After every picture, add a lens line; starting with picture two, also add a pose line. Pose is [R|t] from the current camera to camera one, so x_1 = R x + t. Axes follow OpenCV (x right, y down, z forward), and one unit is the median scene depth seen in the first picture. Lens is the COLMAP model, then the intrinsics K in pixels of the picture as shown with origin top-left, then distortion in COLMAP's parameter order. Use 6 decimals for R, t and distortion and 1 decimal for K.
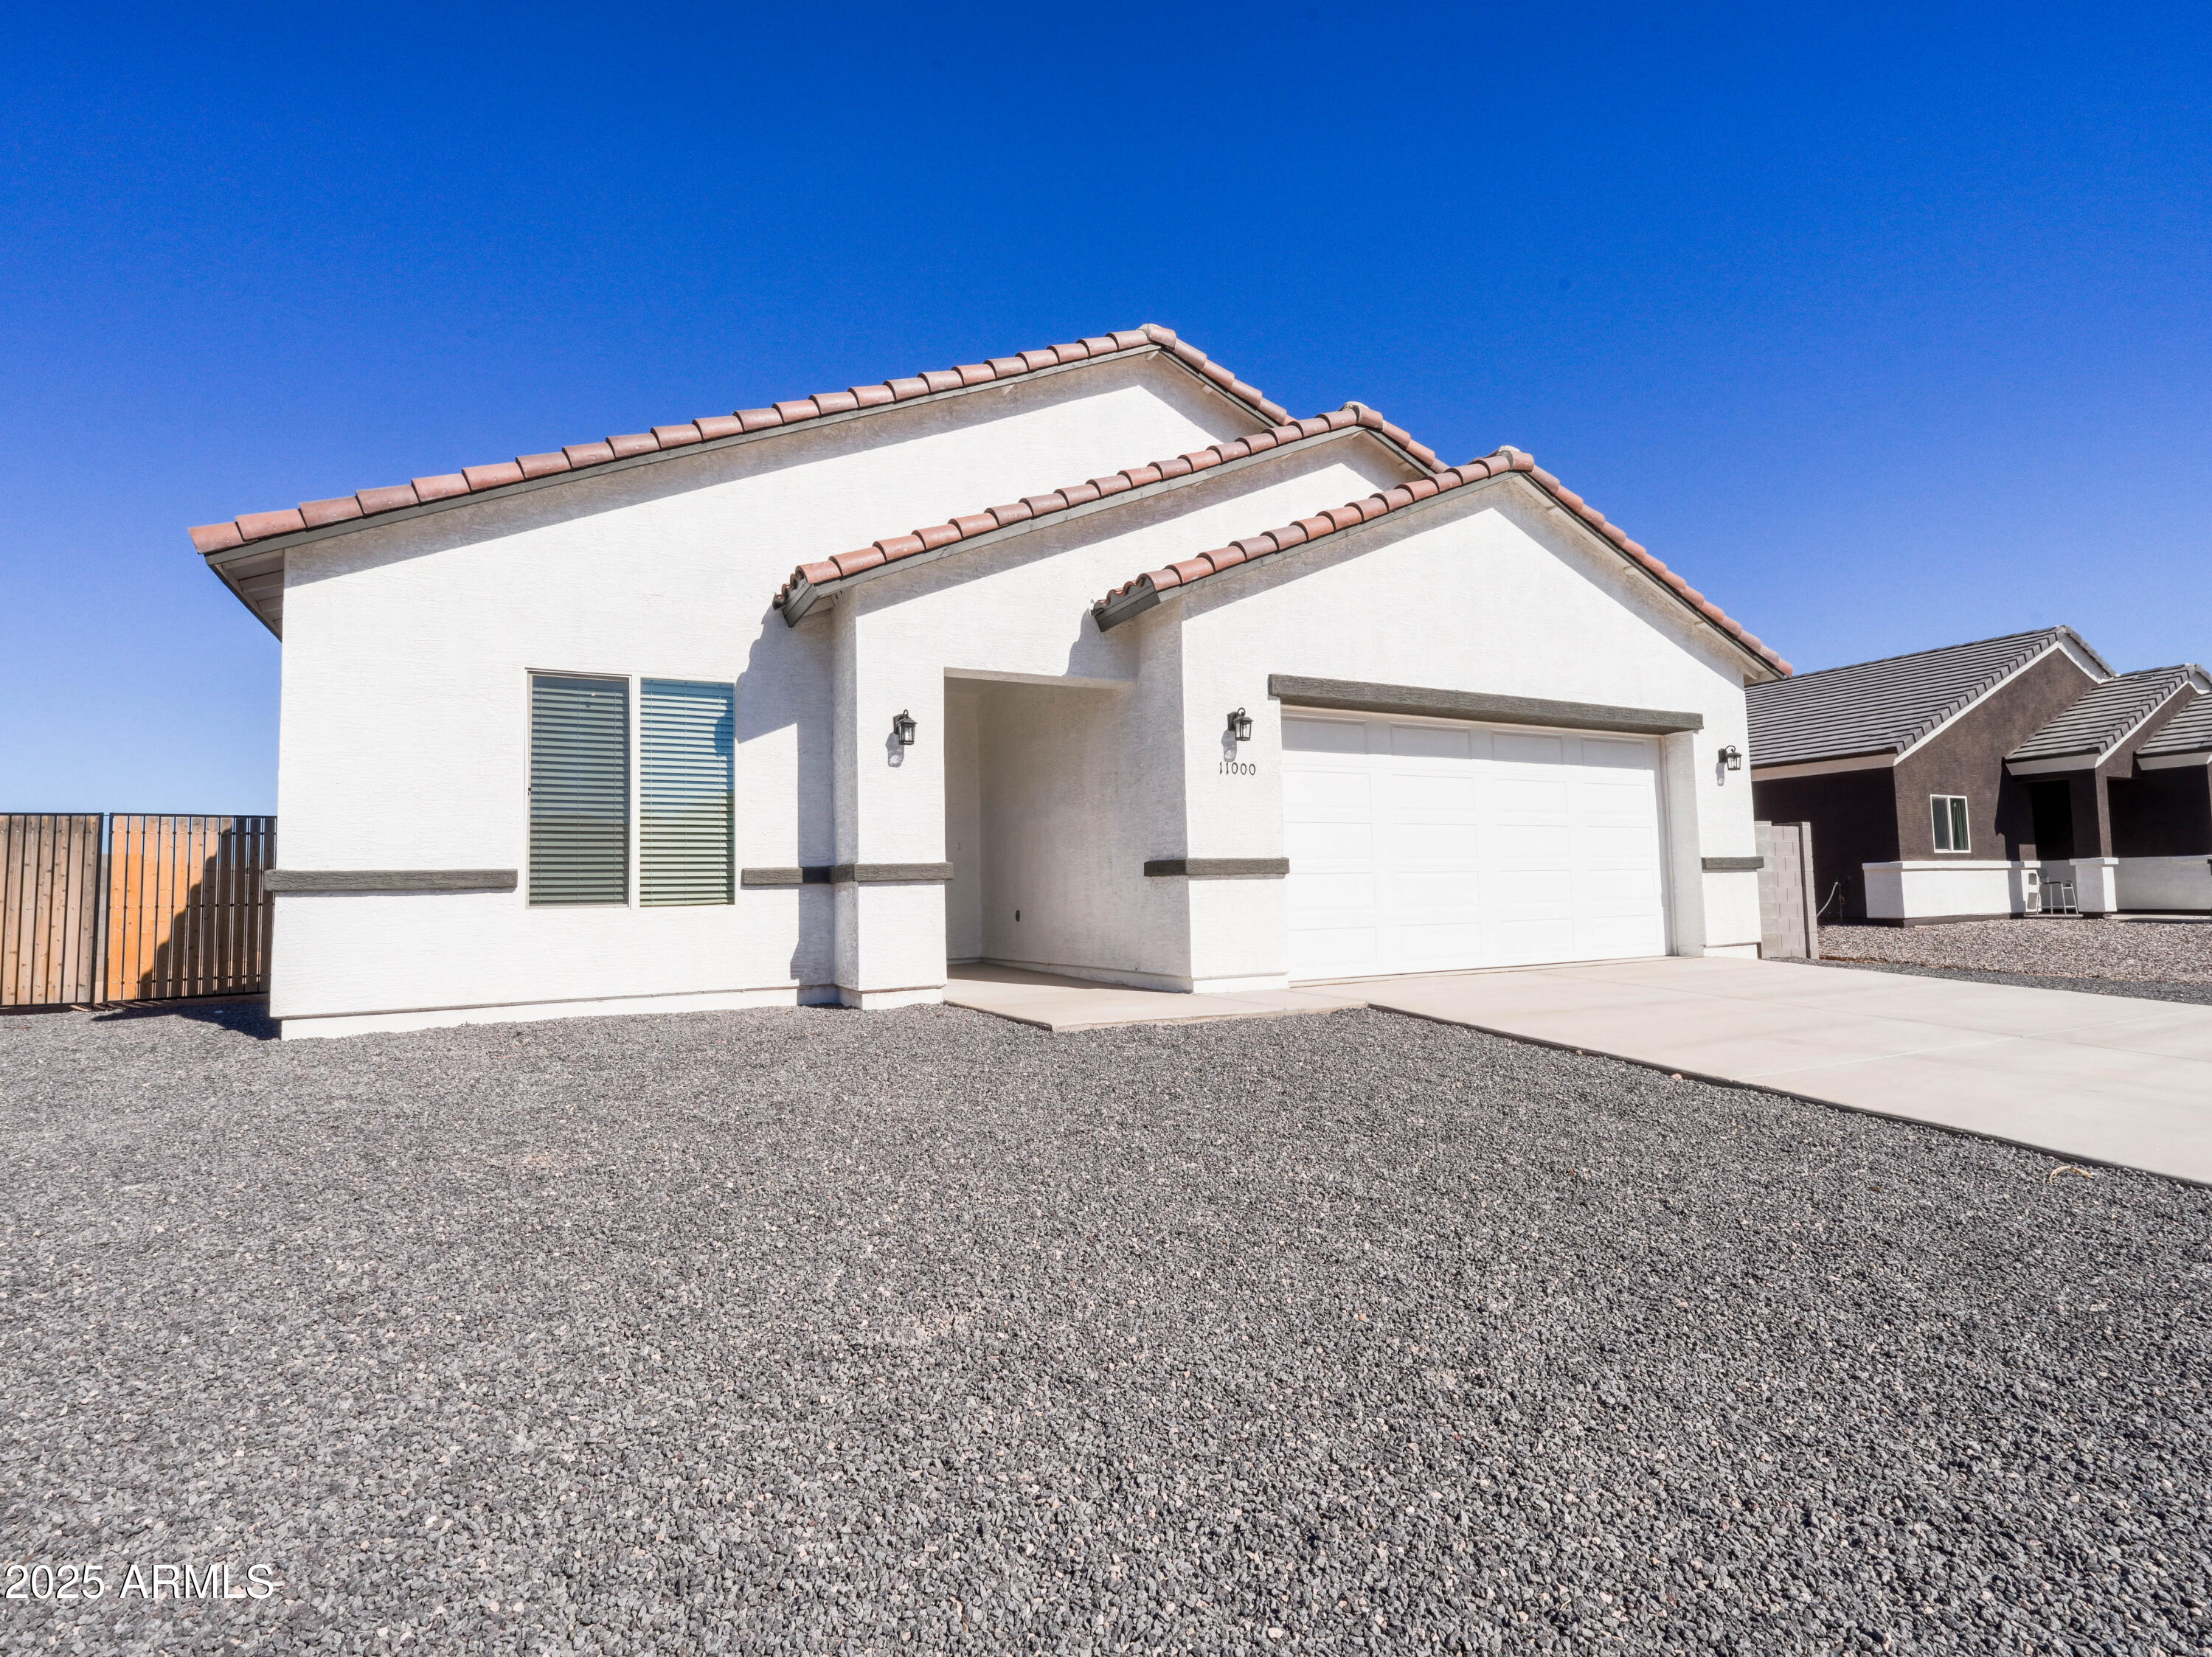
lens RADIAL K [[1096.0, 0, 1108.6], [0, 1096.0, 825.6], [0, 0, 1]] dist [0.000910, 0.000459]
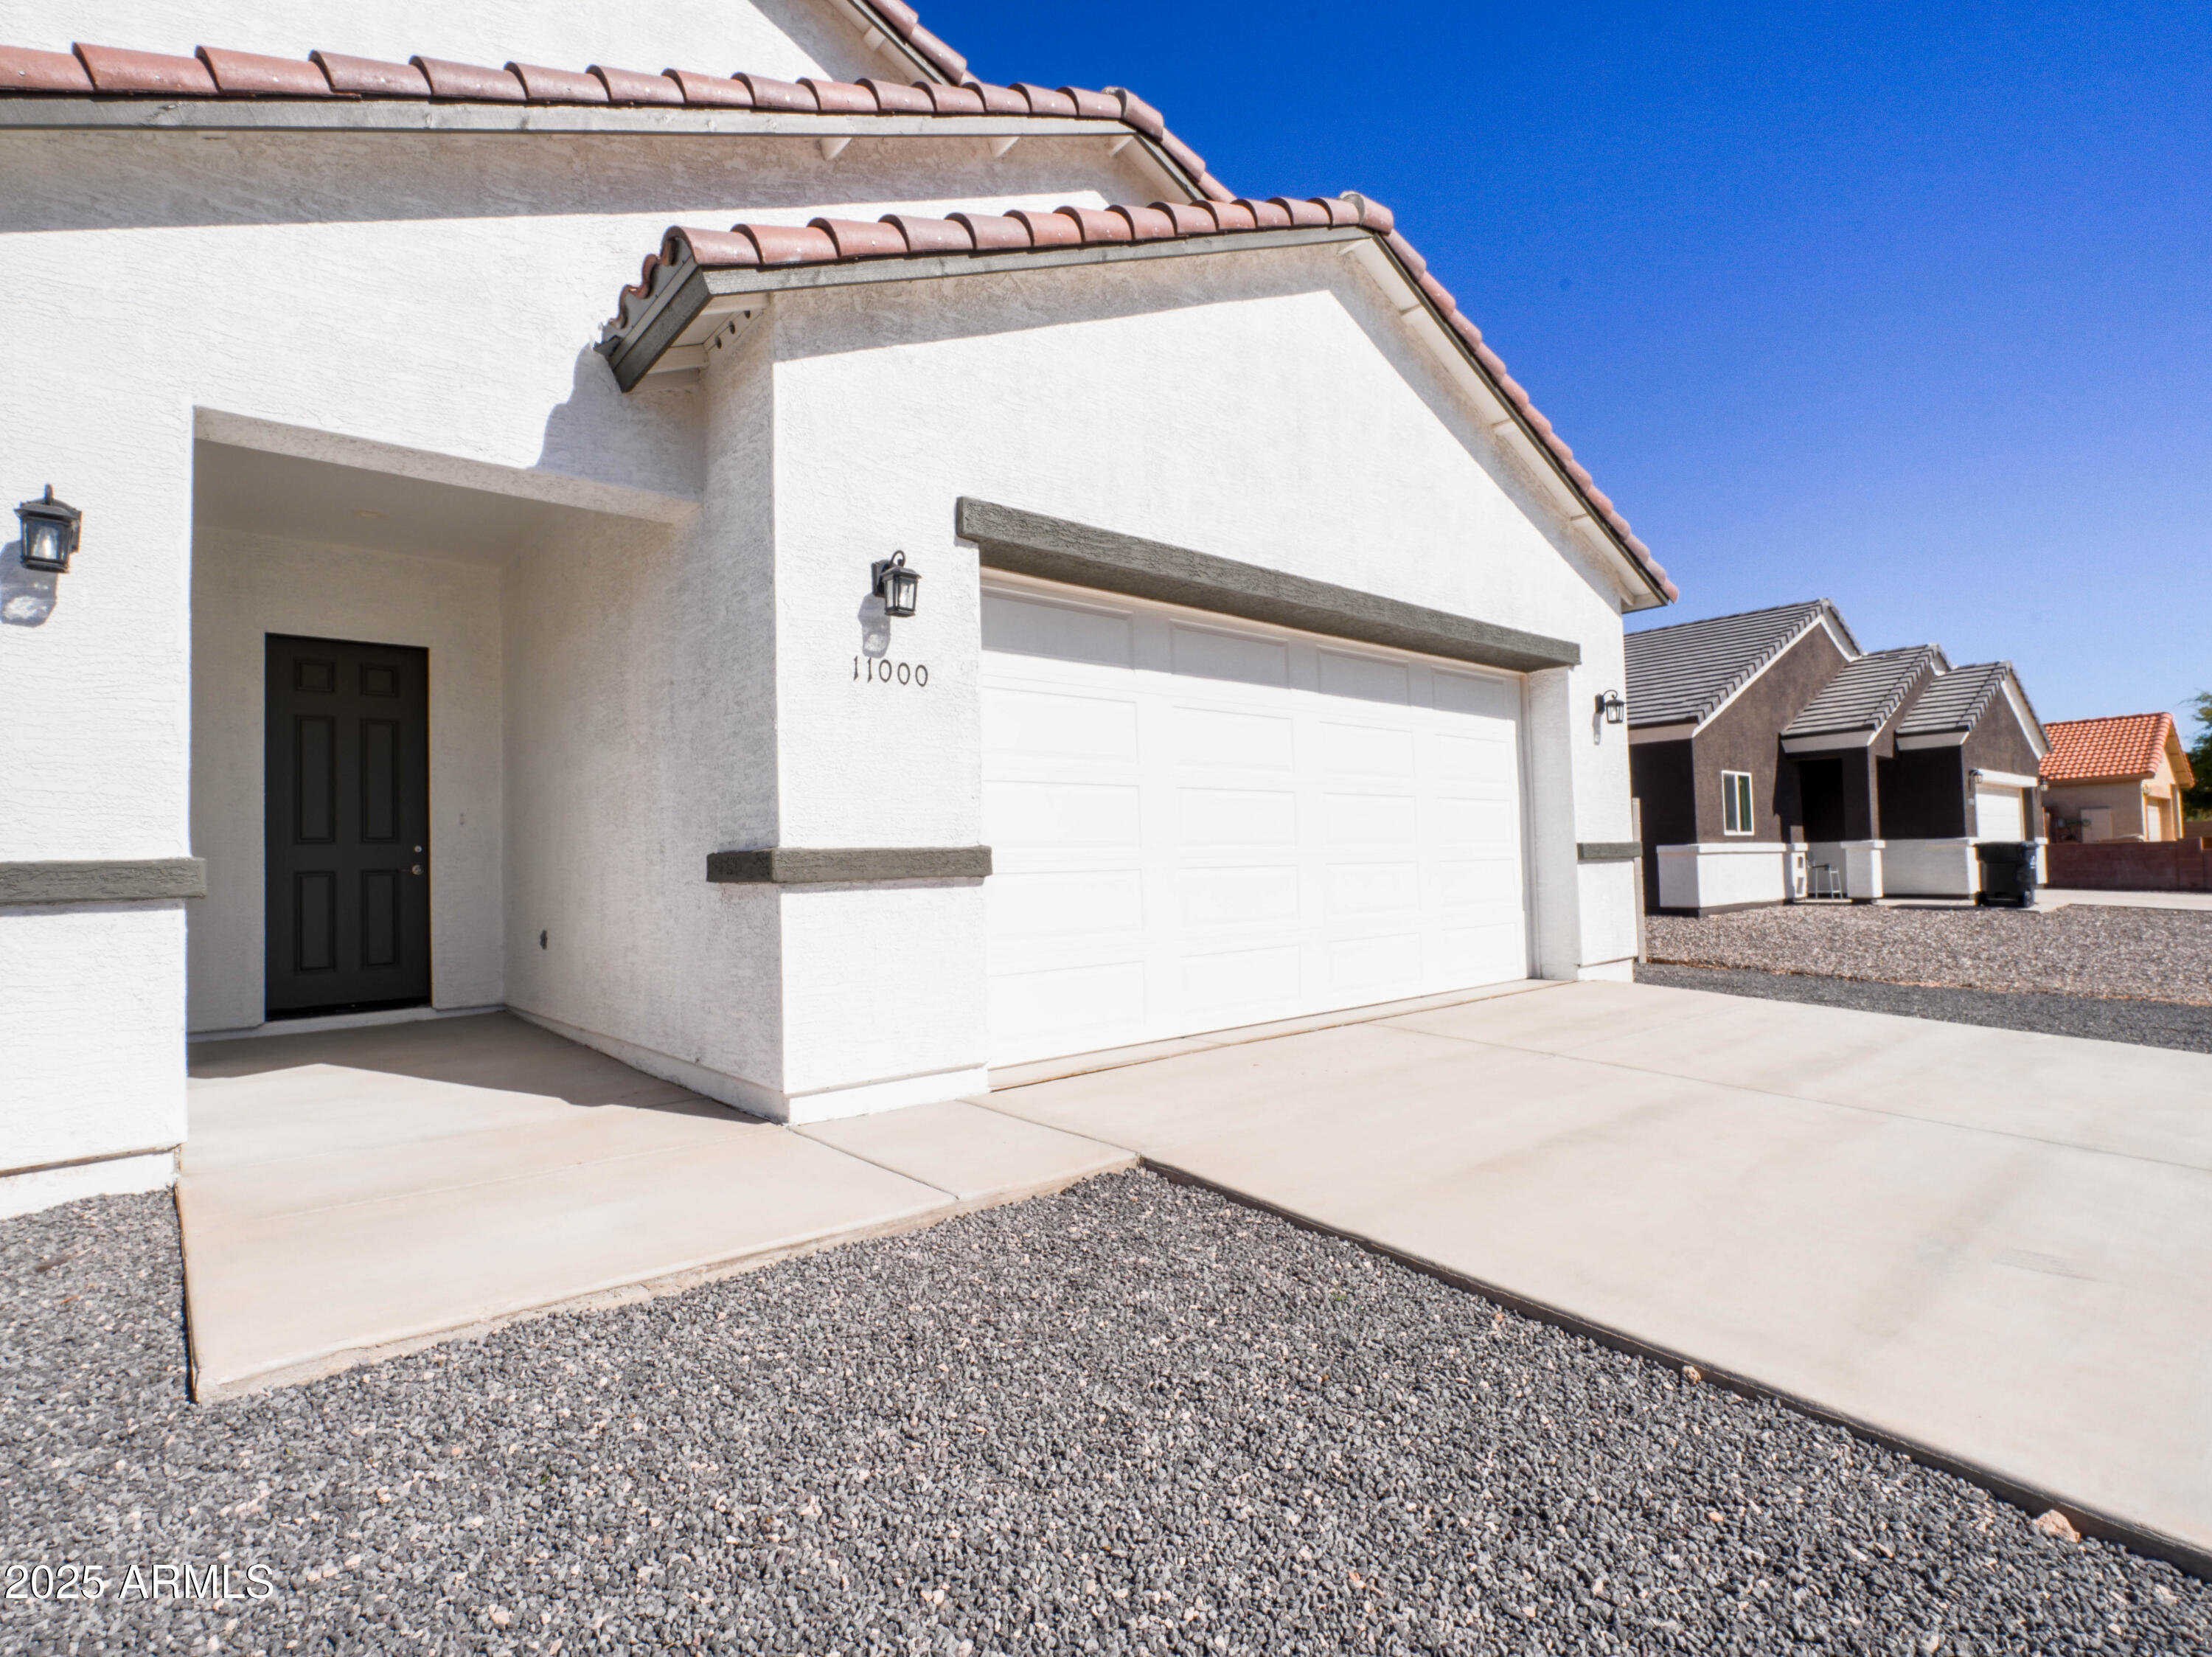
lens RADIAL K [[1096.2, 0, 1108.6], [0, 1096.2, 825.6], [0, 0, 1]] dist [0.000910, 0.000459]
pose [[0.974470, 0.006285, 0.224429, 0.085753], [-0.011395, 0.999704, 0.021480, 0.006288], [-0.224228, -0.023489, 0.974254, 0.400792]]
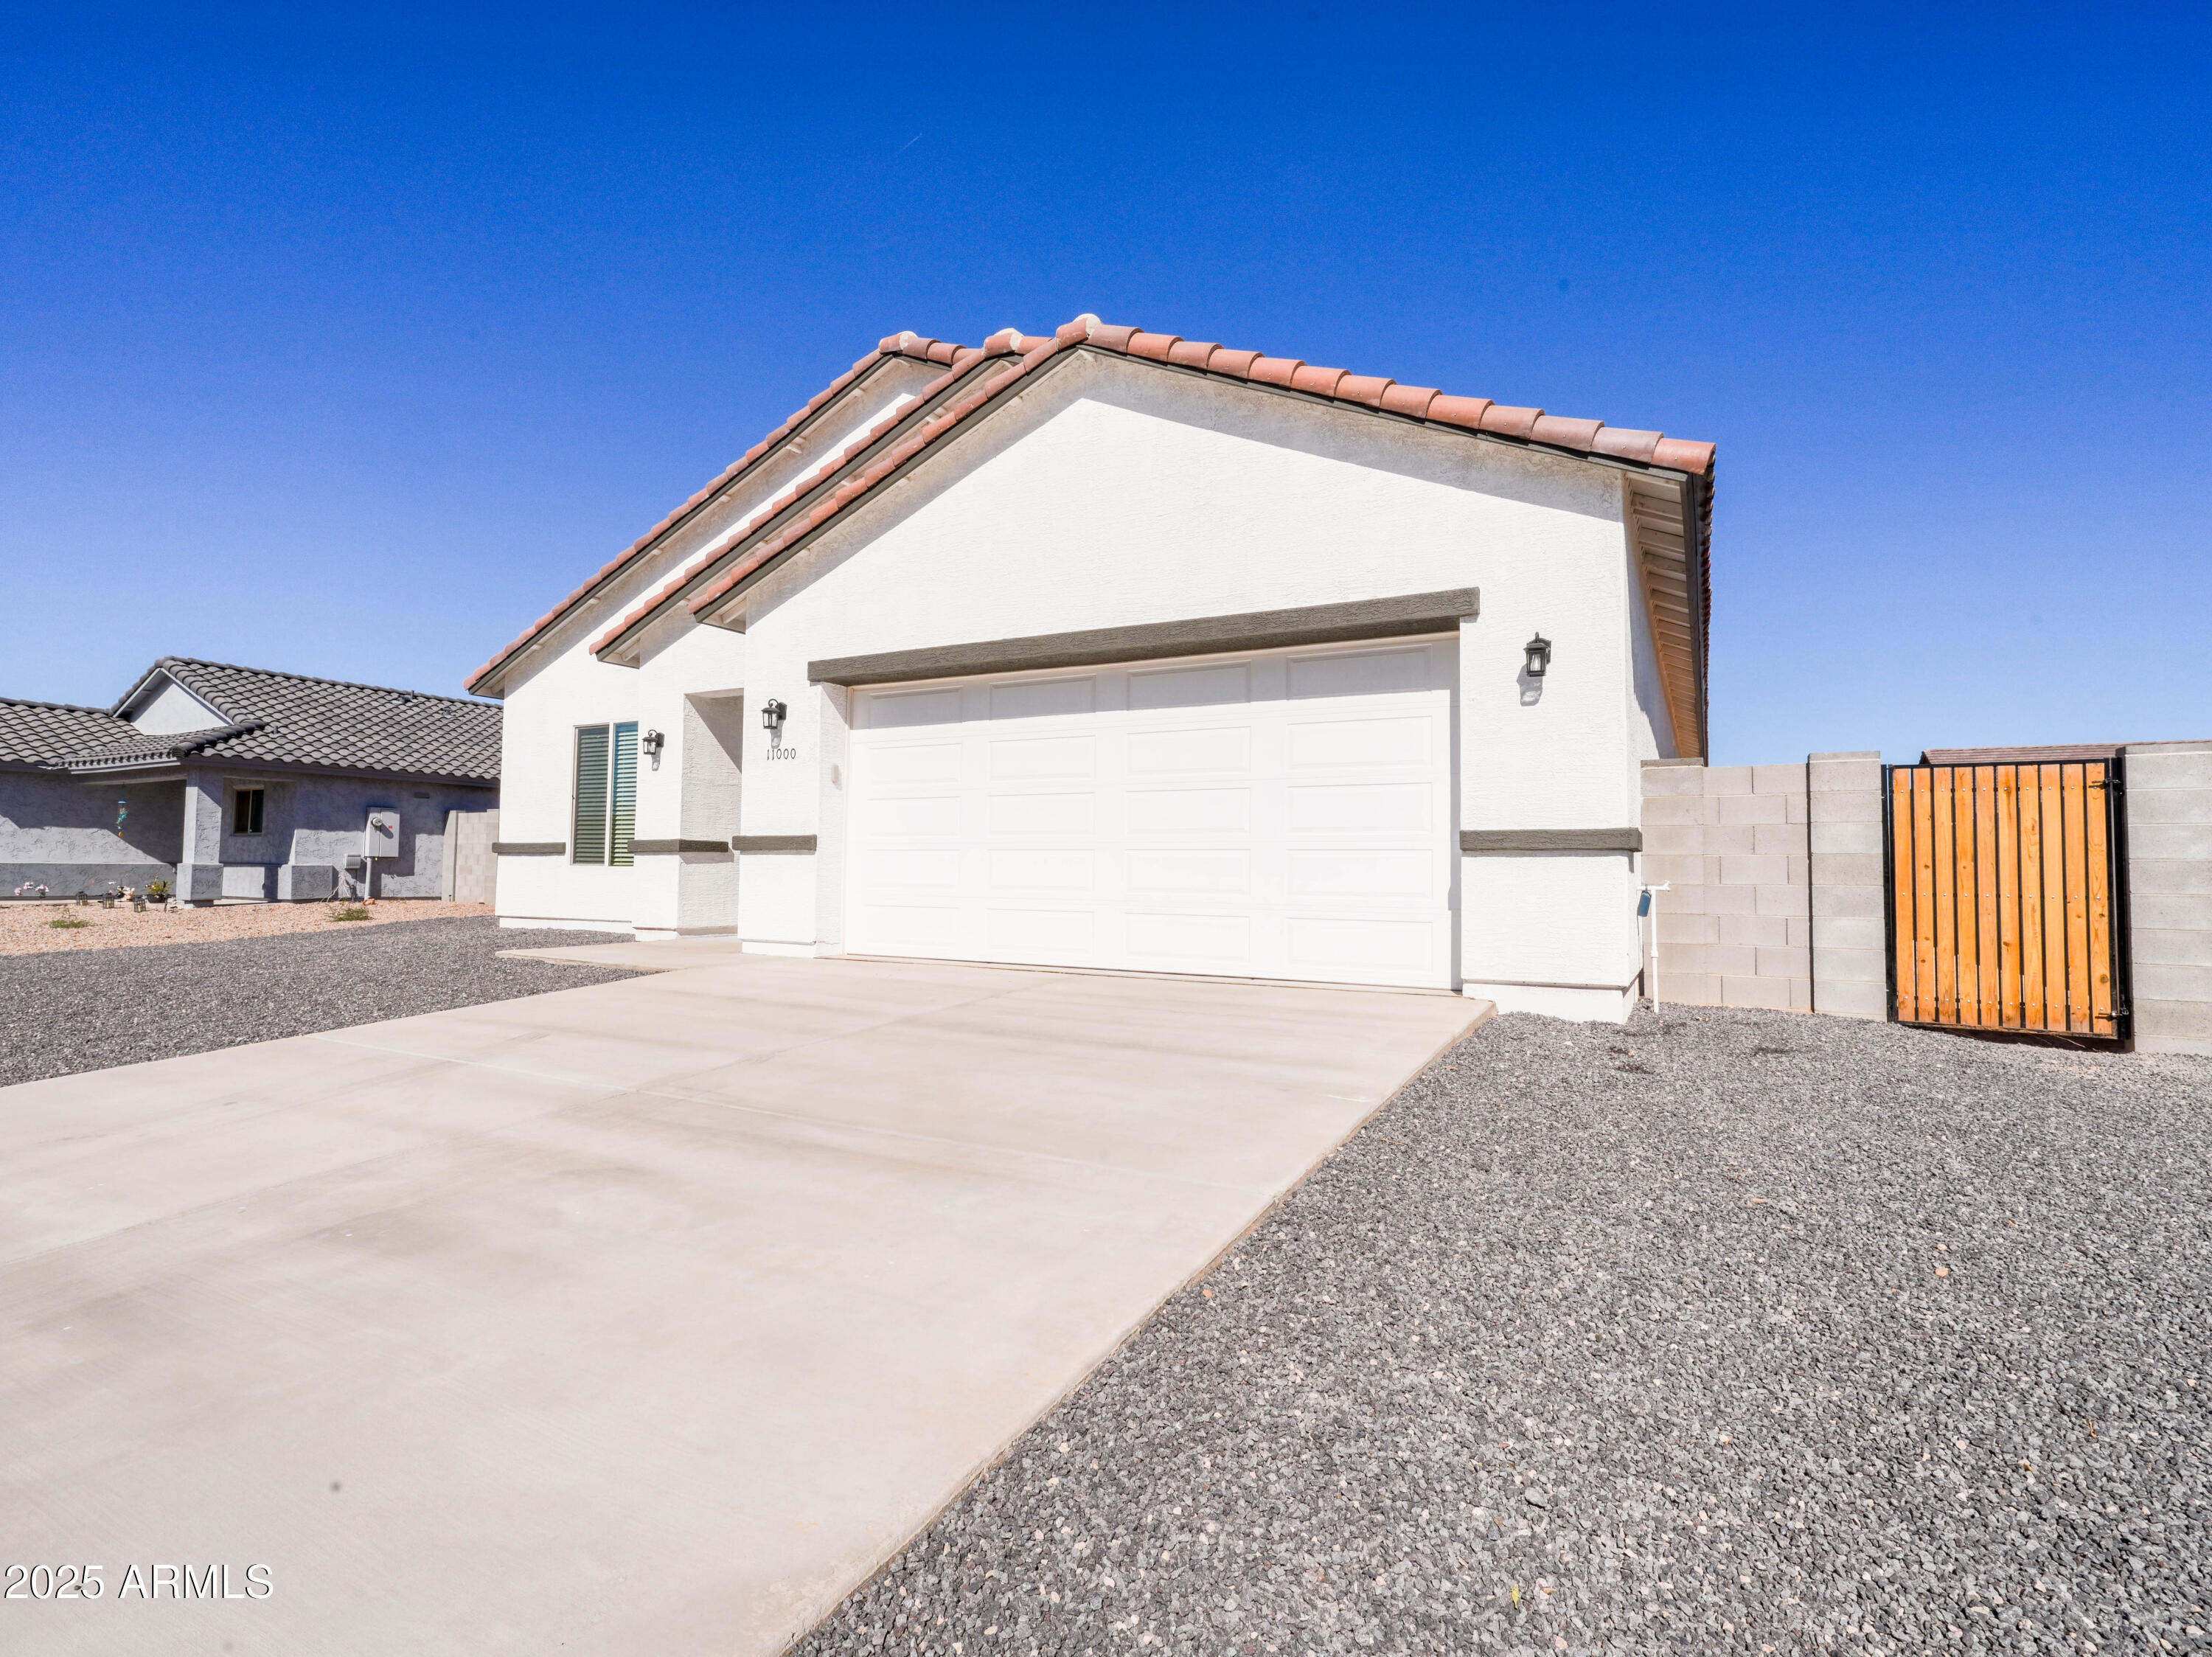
lens RADIAL K [[1092.0, 0, 1109.1], [0, 1092.0, 825.3], [0, 0, 1]] dist [-0.000282, -0.000490]
pose [[0.552564, -0.007798, -0.833434, 1.021048], [0.032513, 0.999397, 0.012205, 0.014189], [0.832836, -0.033842, 0.552484, 0.558719]]
